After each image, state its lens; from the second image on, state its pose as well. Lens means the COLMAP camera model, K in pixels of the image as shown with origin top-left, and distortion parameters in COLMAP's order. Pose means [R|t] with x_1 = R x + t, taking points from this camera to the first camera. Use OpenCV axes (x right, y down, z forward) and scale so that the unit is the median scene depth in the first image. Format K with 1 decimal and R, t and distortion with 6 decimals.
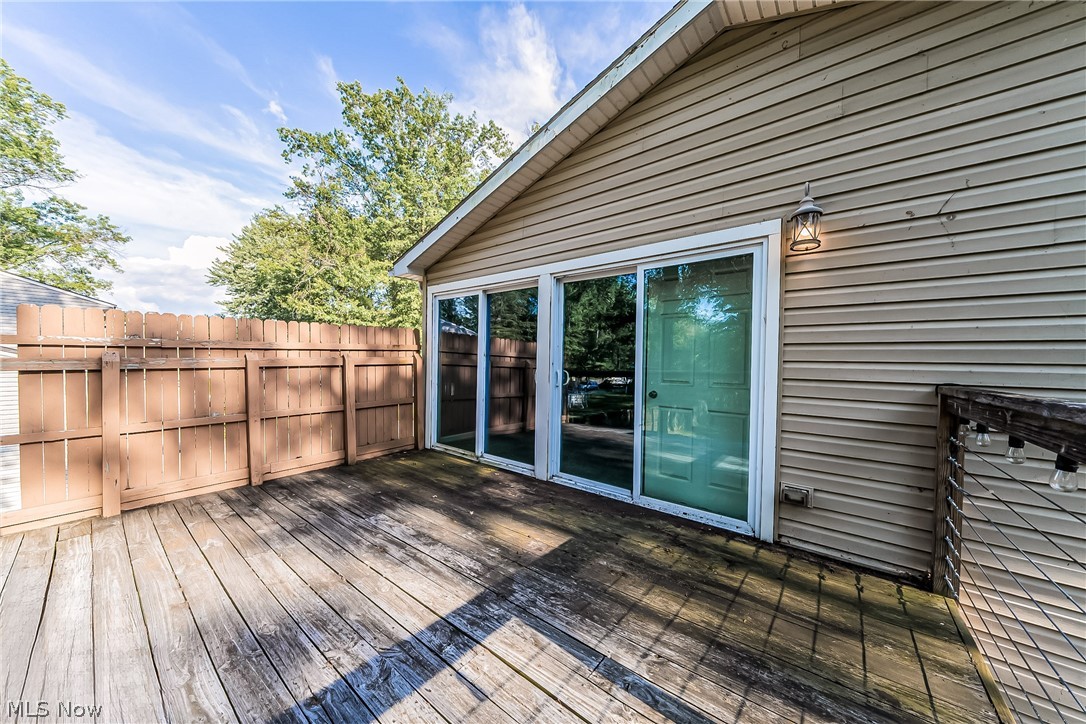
lens RADIAL K [[373.8, 0, 543.7], [0, 373.8, 366.3], [0, 0, 1]] dist [0.002817, 0.000271]
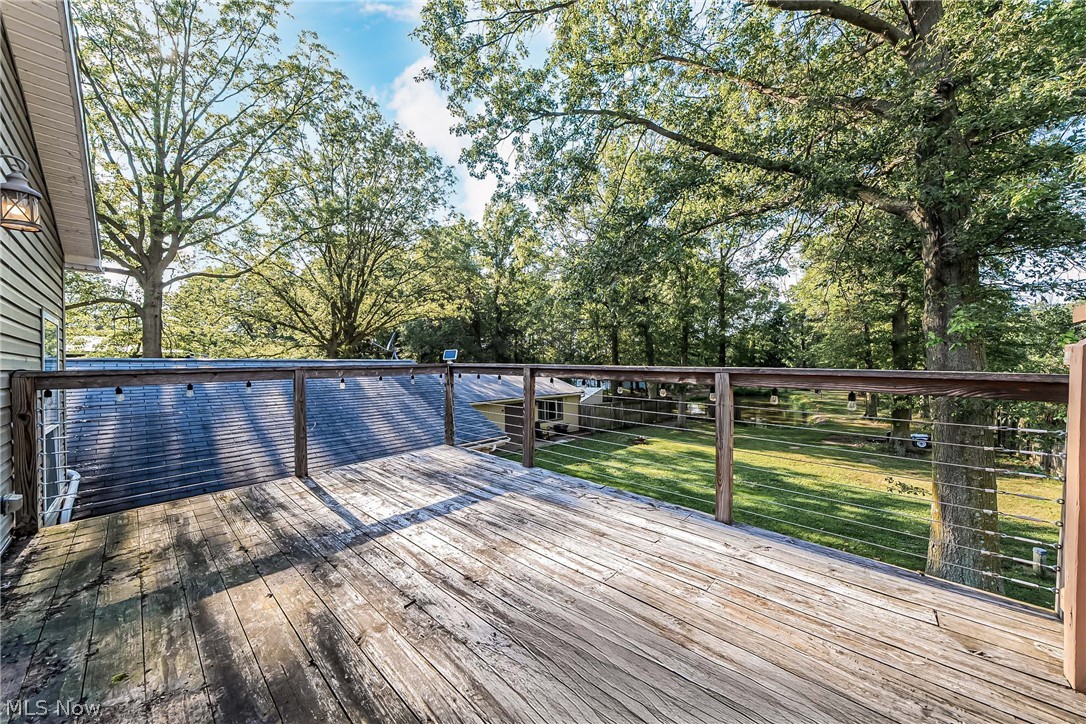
lens RADIAL K [[373.8, 0, 541.1], [0, 373.8, 363.0], [0, 0, 1]] dist [0.002817, 0.000271]
pose [[-0.998114, -0.003750, 0.061272, -0.780451], [-0.003458, 0.999982, 0.004878, 0.011638], [-0.061289, 0.004657, -0.998109, 2.212079]]
